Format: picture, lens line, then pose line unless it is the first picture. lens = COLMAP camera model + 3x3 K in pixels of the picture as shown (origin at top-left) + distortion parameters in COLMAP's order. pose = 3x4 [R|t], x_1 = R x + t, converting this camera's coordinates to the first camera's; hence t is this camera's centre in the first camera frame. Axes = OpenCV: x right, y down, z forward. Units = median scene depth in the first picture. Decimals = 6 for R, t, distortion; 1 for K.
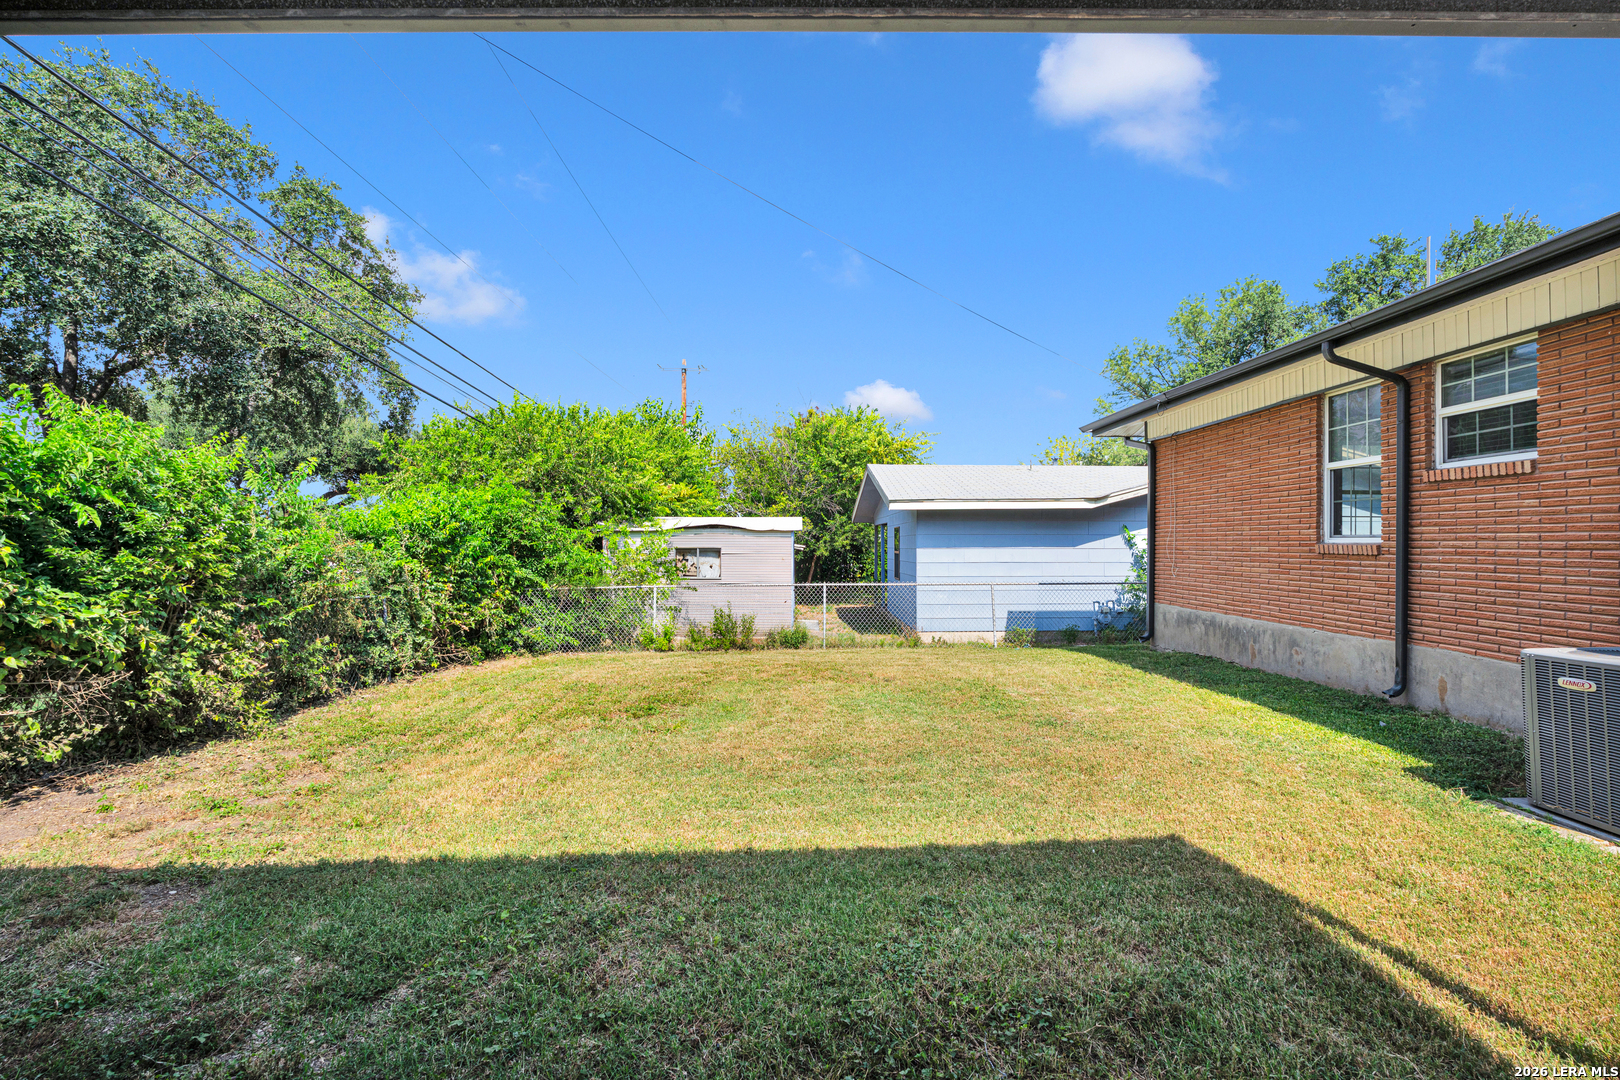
lens RADIAL K [[737.4, 0, 809.8], [0, 737.4, 541.4], [0, 0, 1]] dist [0.000290, 0.000050]
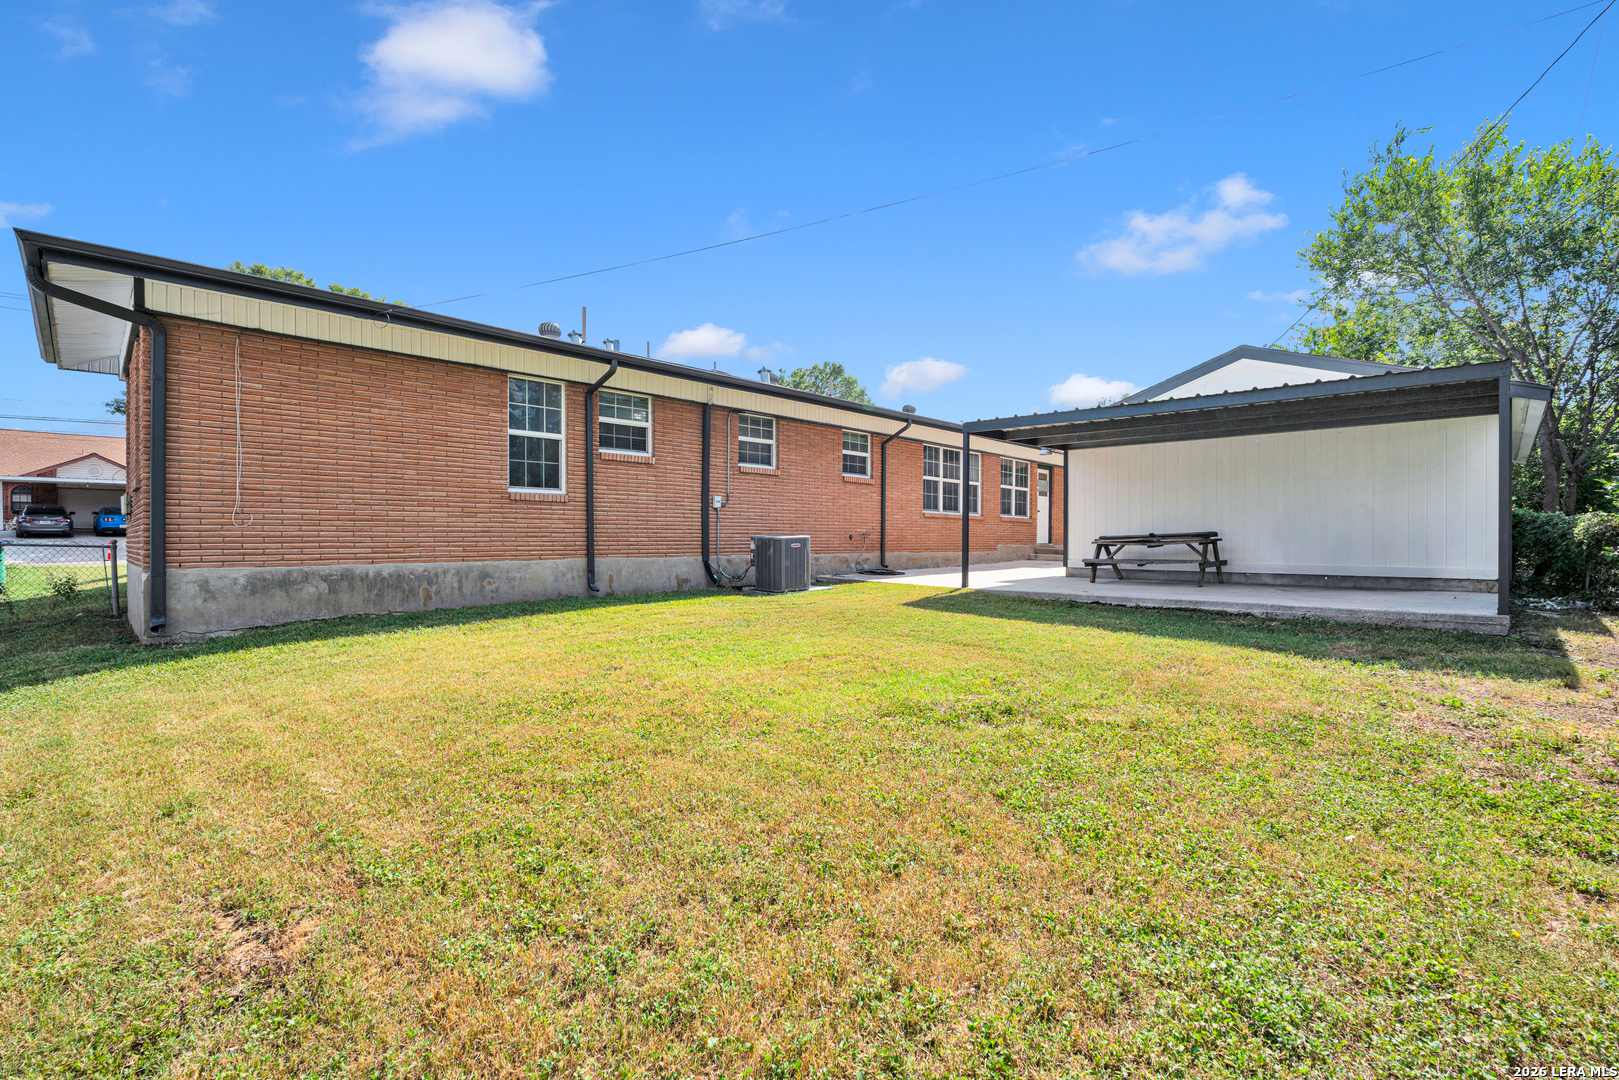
lens RADIAL K [[737.0, 0, 809.7], [0, 737.0, 537.6], [0, 0, 1]] dist [0.000290, 0.000050]
pose [[-0.712350, -0.007531, 0.701784, -0.624441], [-0.005649, 0.999972, 0.004997, 0.080204], [-0.701801, -0.000405, -0.712373, 1.724635]]
